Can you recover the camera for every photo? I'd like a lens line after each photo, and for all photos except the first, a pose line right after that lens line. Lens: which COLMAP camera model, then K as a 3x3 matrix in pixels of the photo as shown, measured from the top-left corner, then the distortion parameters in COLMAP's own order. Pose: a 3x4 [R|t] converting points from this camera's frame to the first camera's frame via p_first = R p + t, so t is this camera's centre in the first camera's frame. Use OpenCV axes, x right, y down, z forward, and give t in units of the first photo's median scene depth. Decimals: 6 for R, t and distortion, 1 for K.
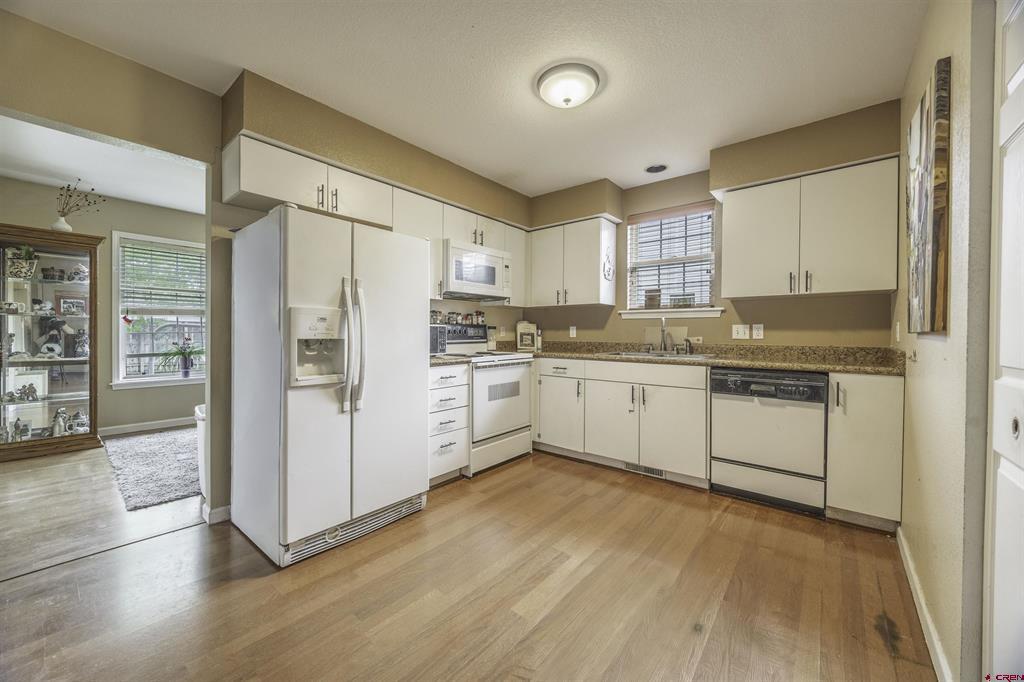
lens RADIAL K [[388.4, 0, 511.8], [0, 388.4, 337.7], [0, 0, 1]] dist [-0.001350, 0.000009]
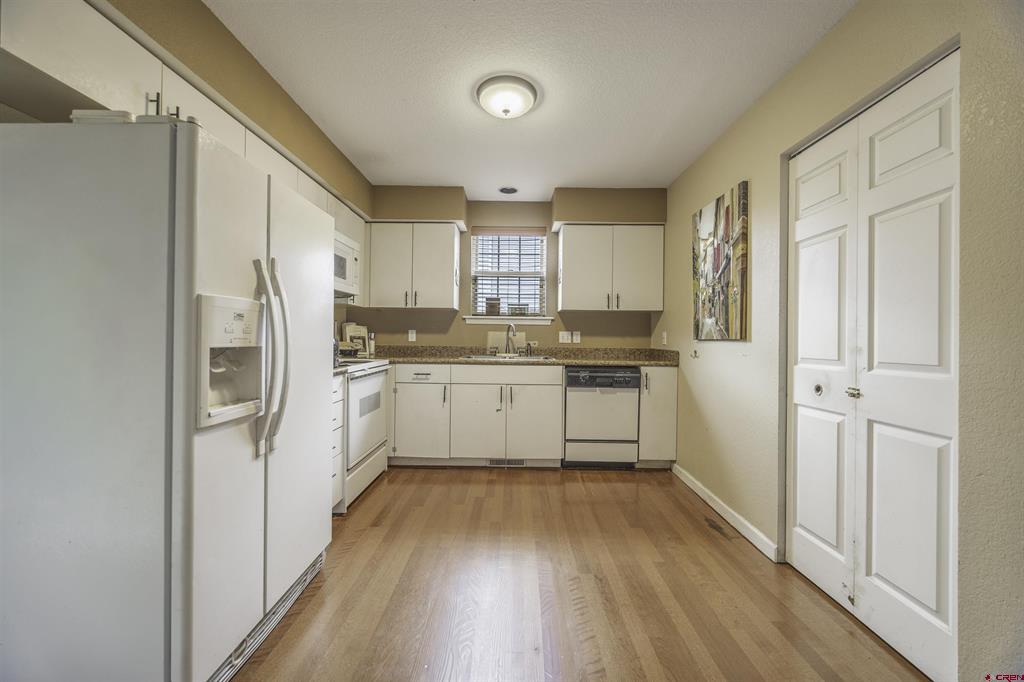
lens RADIAL K [[388.4, 0, 512.8], [0, 388.4, 337.1], [0, 0, 1]] dist [-0.001350, 0.000009]
pose [[0.774340, 0.005643, 0.632744, -0.358052], [-0.000773, 0.999968, -0.007972, -0.005542], [-0.632769, 0.005684, 0.774320, 0.145187]]
